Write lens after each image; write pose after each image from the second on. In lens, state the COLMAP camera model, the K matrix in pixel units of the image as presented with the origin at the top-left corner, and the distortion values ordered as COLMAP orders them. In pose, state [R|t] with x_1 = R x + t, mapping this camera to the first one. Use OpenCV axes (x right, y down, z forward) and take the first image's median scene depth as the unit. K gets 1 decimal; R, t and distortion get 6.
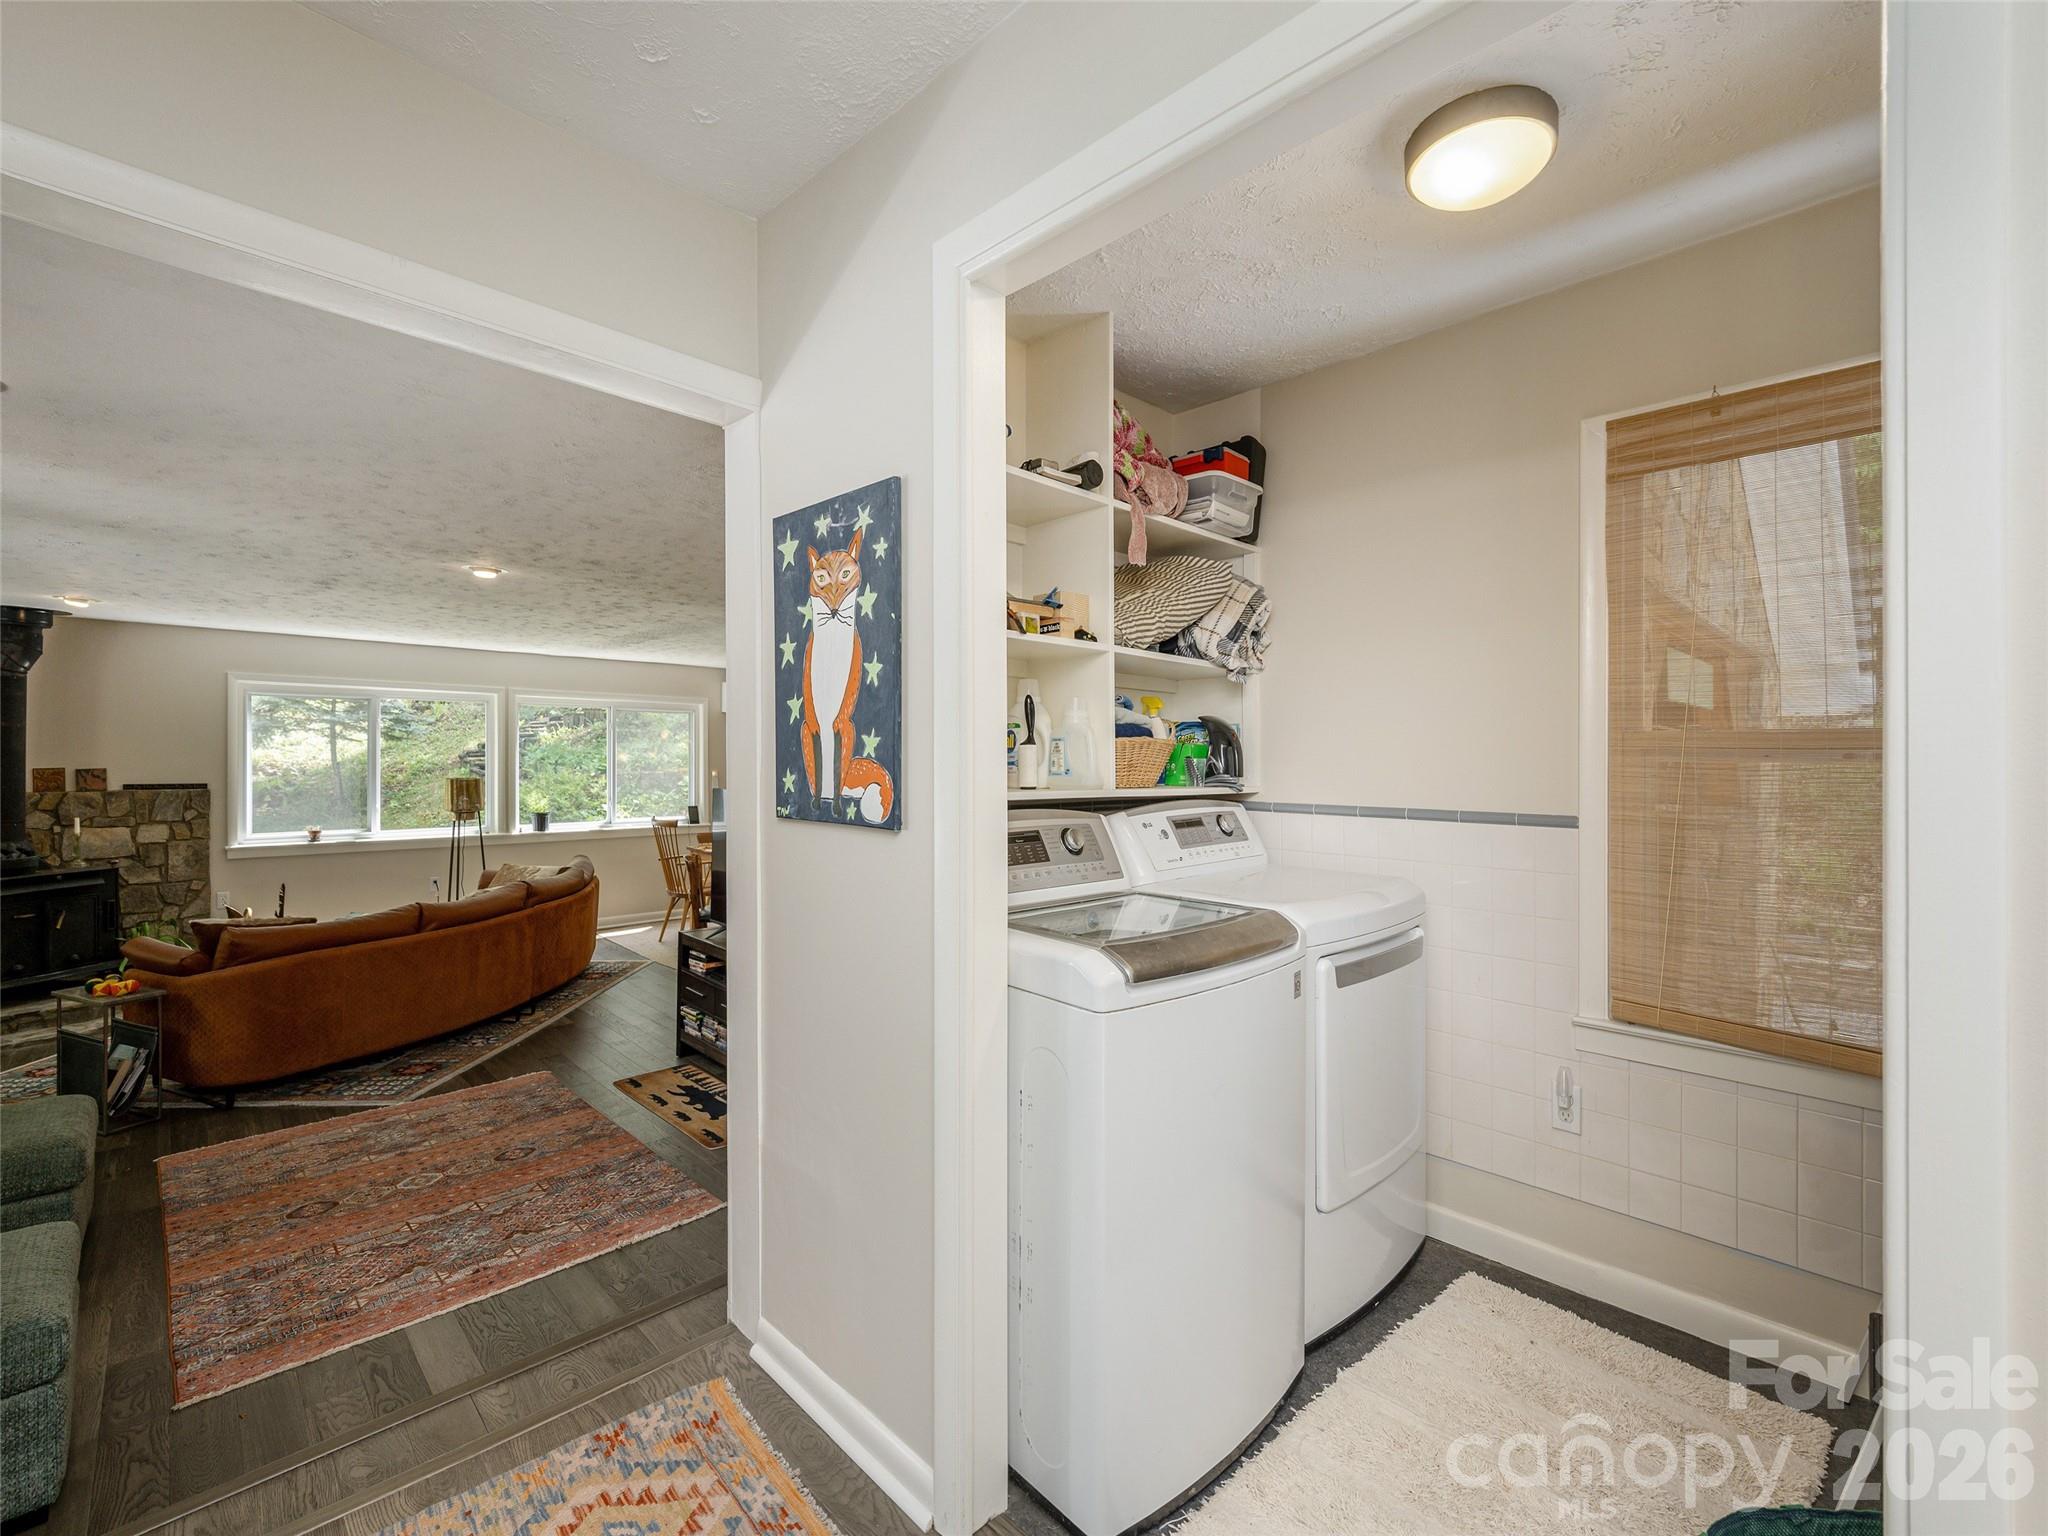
lens RADIAL K [[838.1, 0, 1049.4], [0, 838.1, 754.9], [0, 0, 1]] dist [-0.000335, 0.000066]
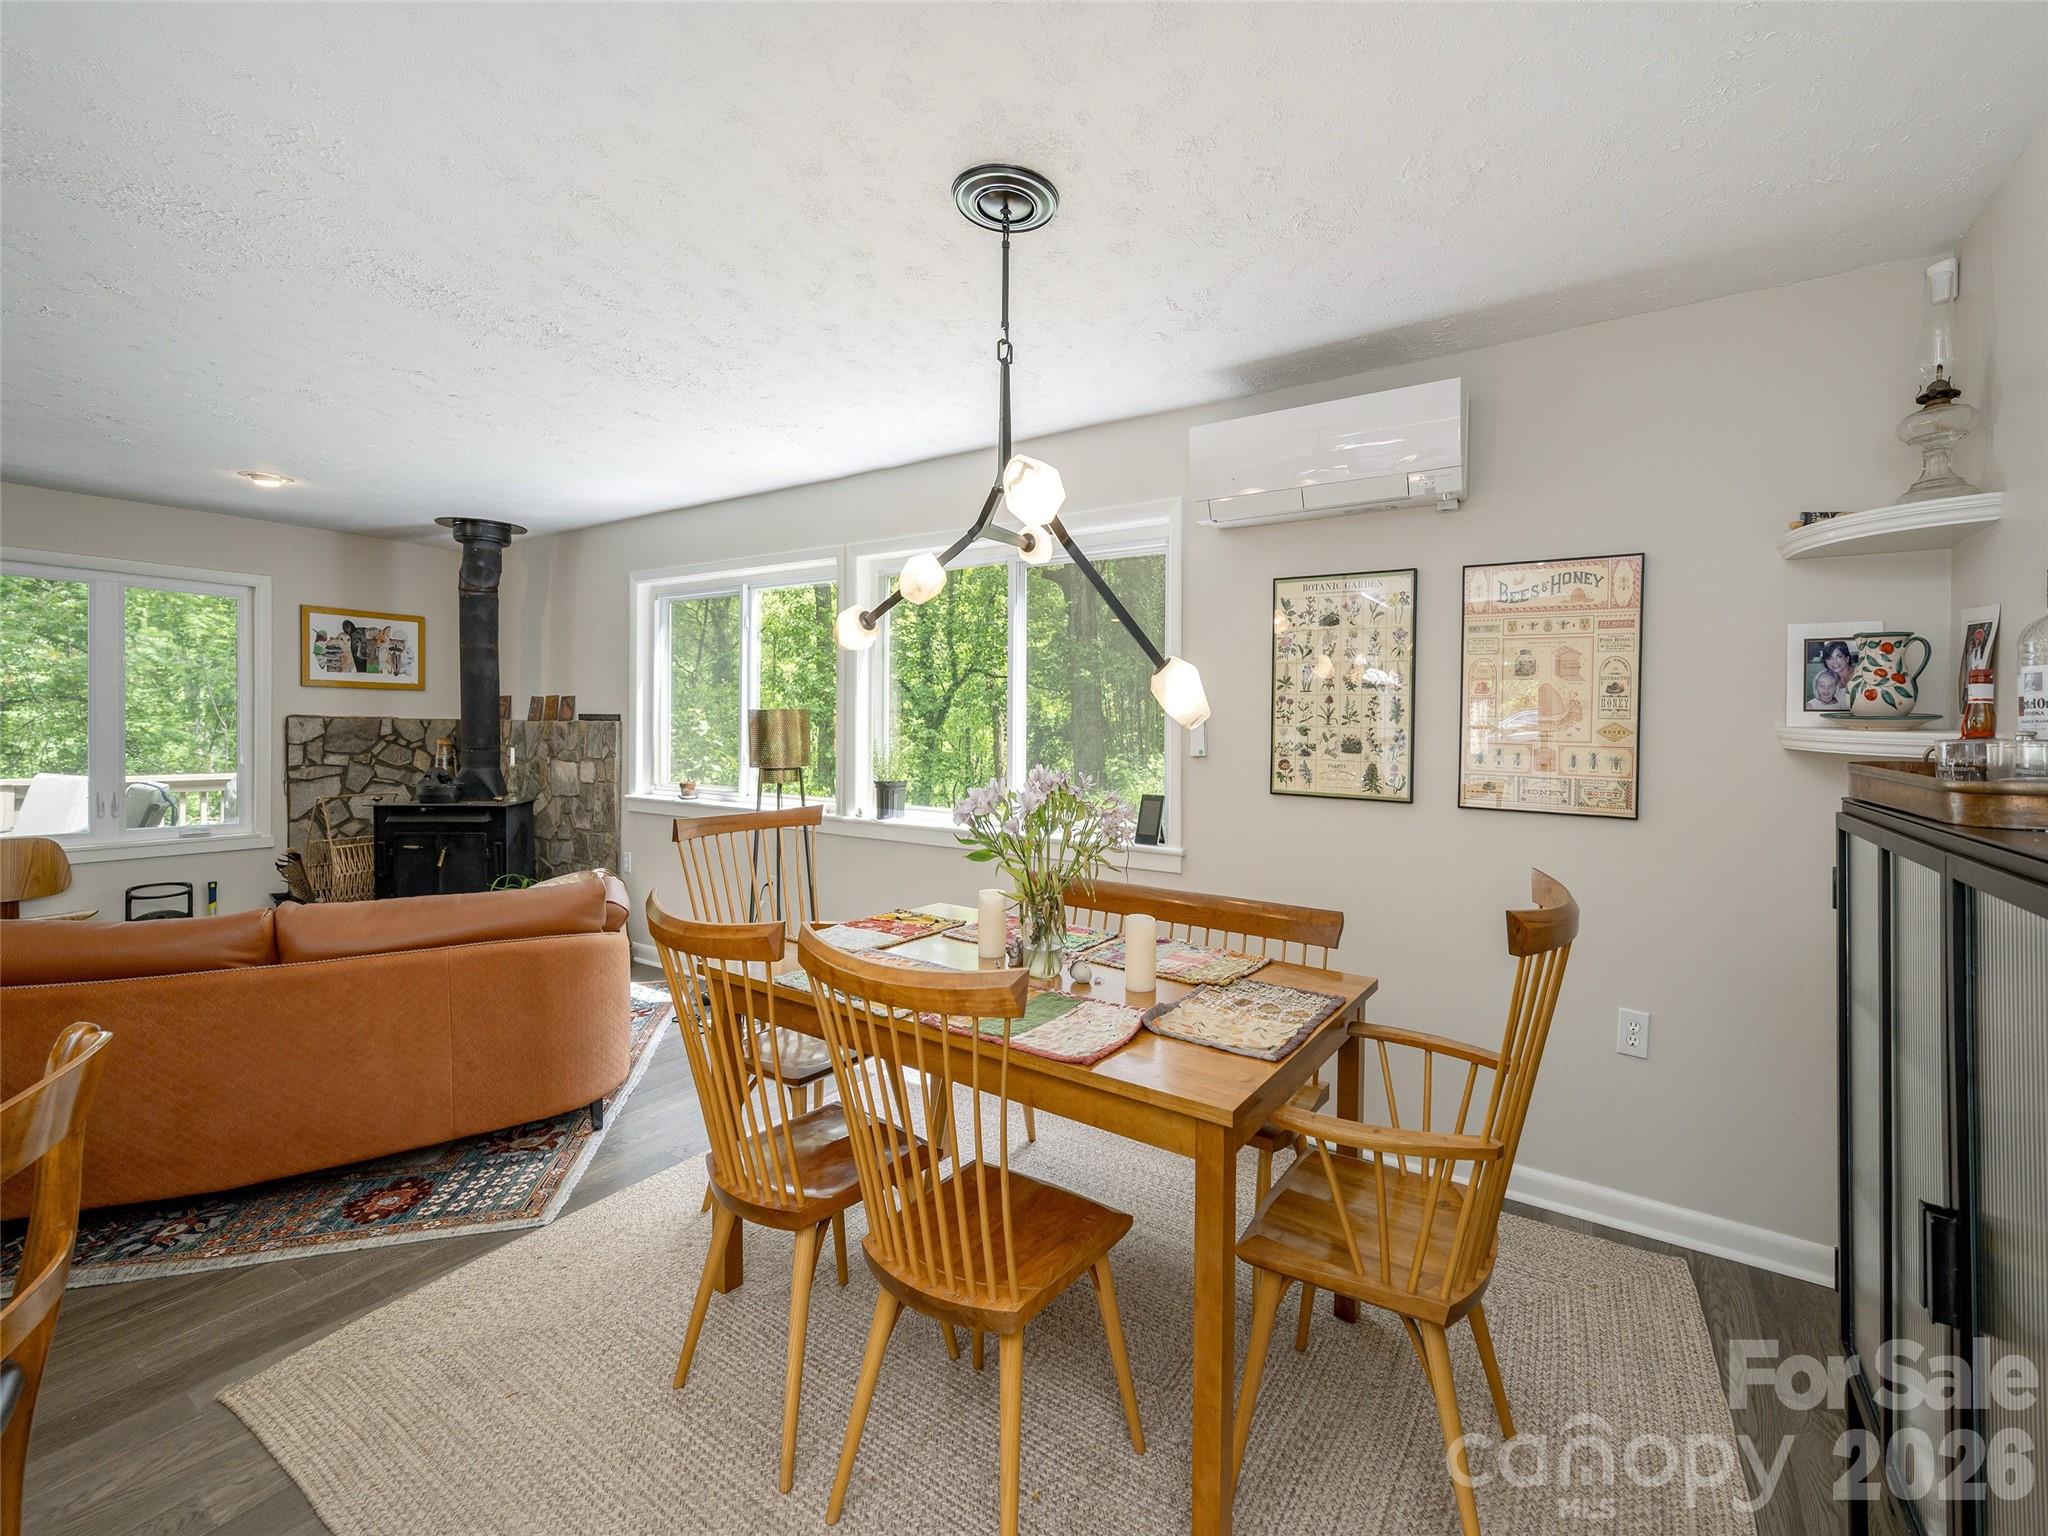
lens RADIAL K [[882.6, 0, 1023.9], [0, 882.6, 735.8], [0, 0, 1]] dist [0.009877, -0.000133]
pose [[0.232314, 0.001685, -0.972639, -0.111448], [-0.015716, 0.999874, -0.002021, 0.065718], [0.972514, 0.015756, 0.232311, 1.545090]]
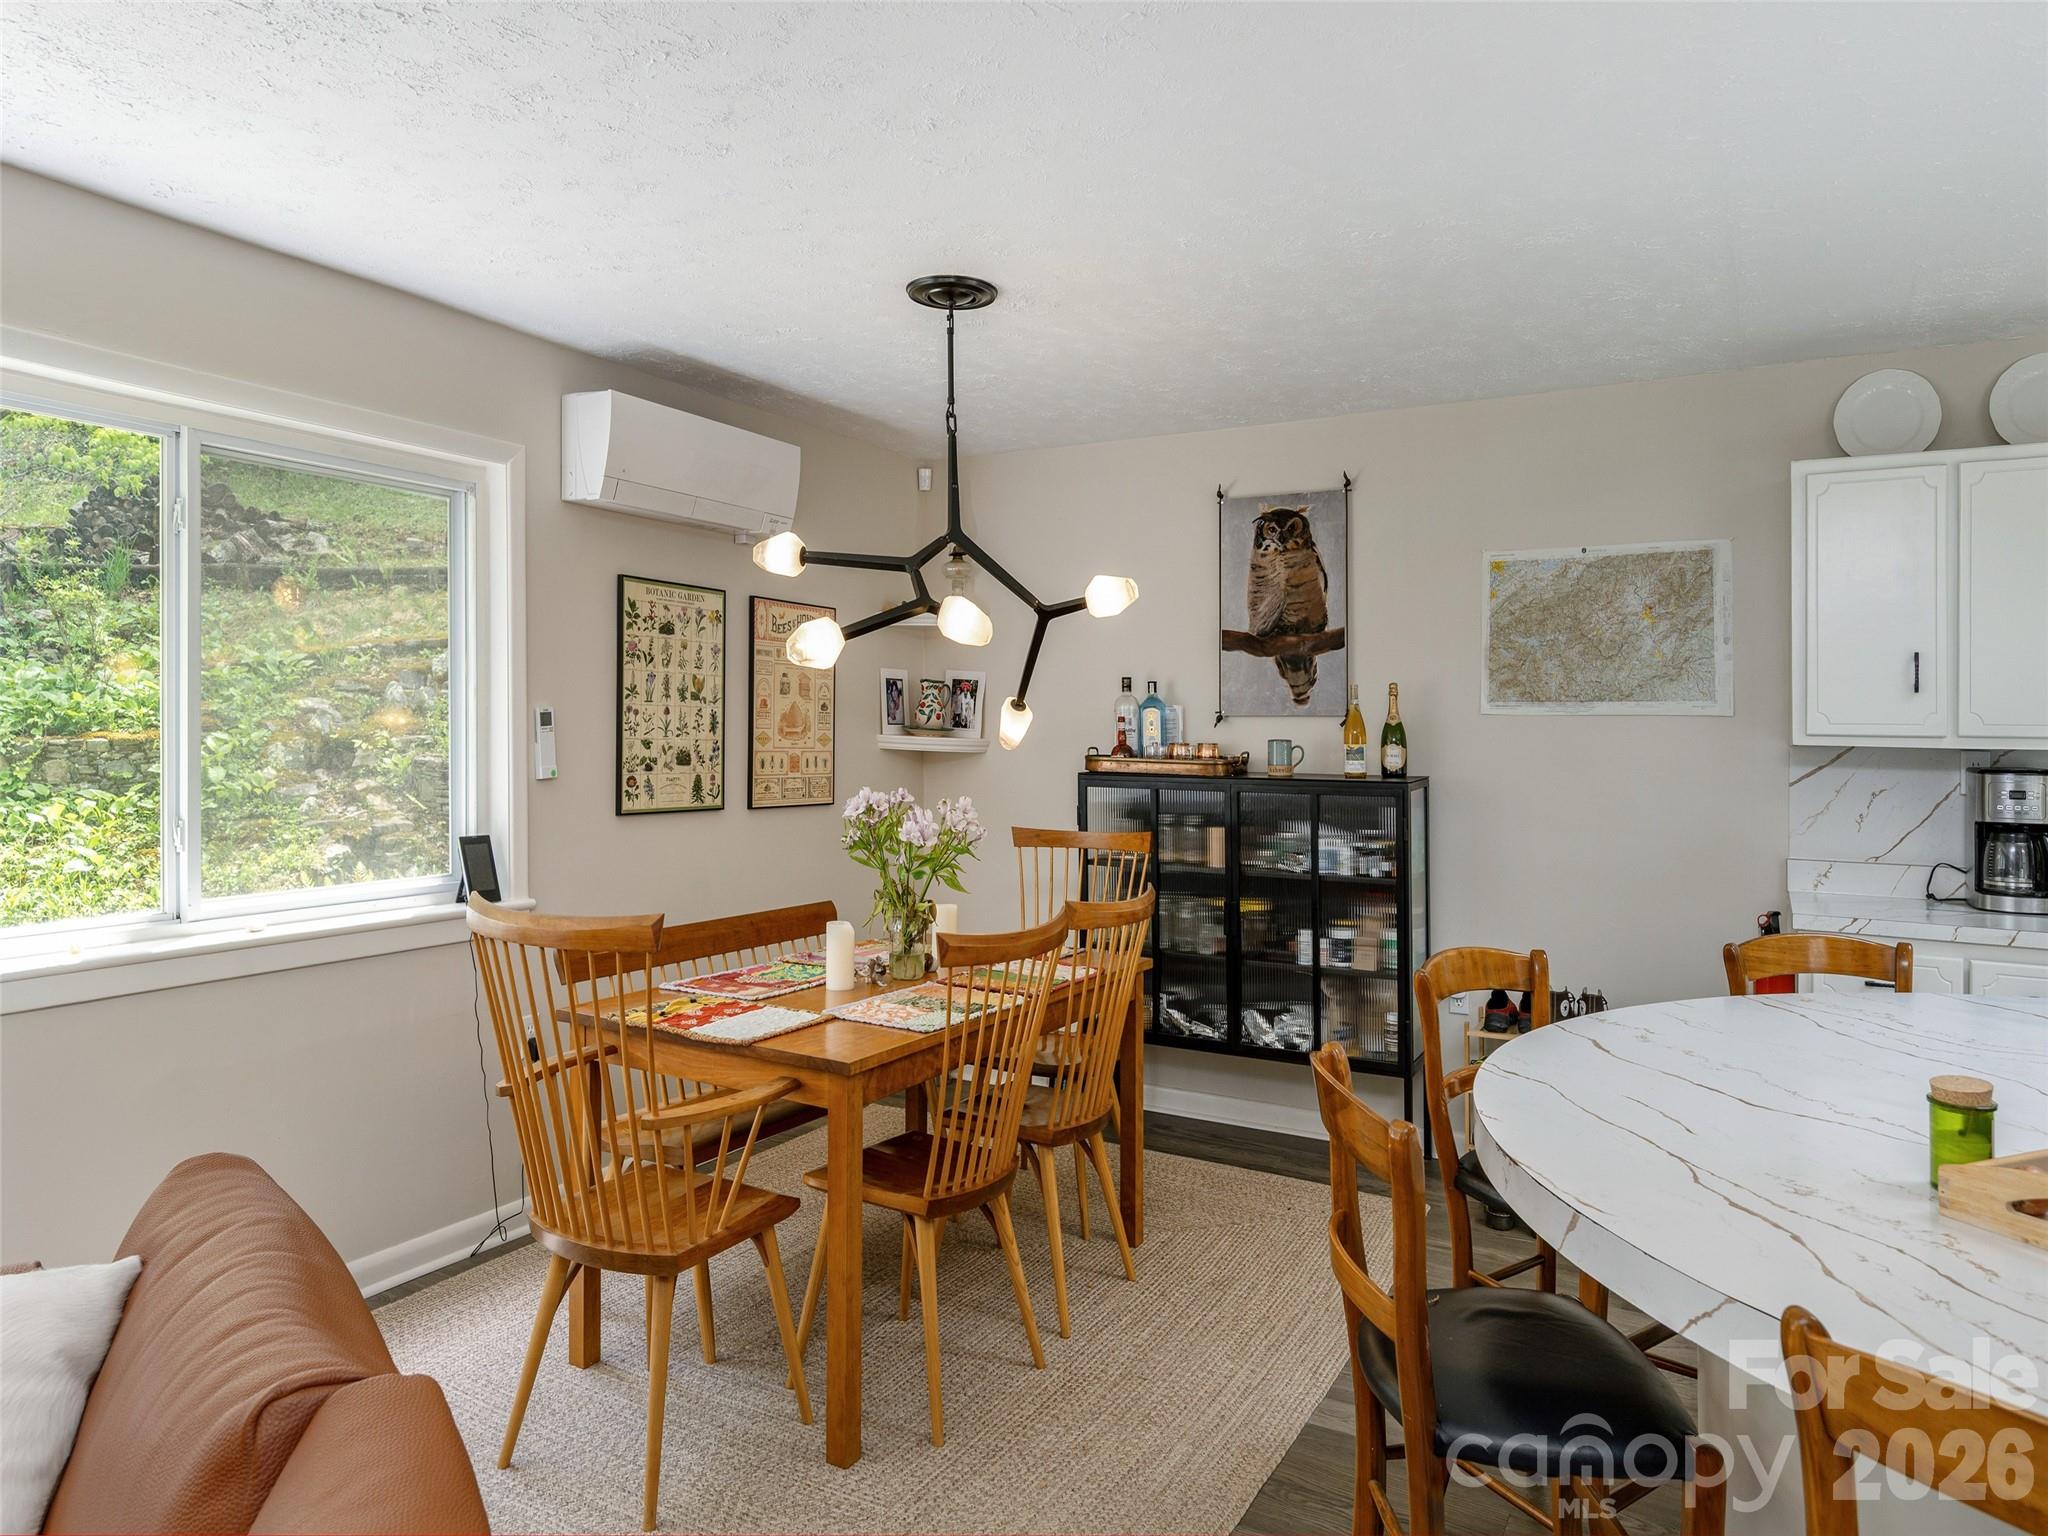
lens RADIAL K [[1255.0, 0, 974.2], [0, 1255.0, 698.4], [0, 0, 1]] dist [0.002515, 0.000532]
pose [[0.964804, 0.003446, 0.262947, -0.693632], [0.002579, 0.999742, -0.022565, 0.046696], [-0.262957, 0.022449, 0.964546, 1.016994]]
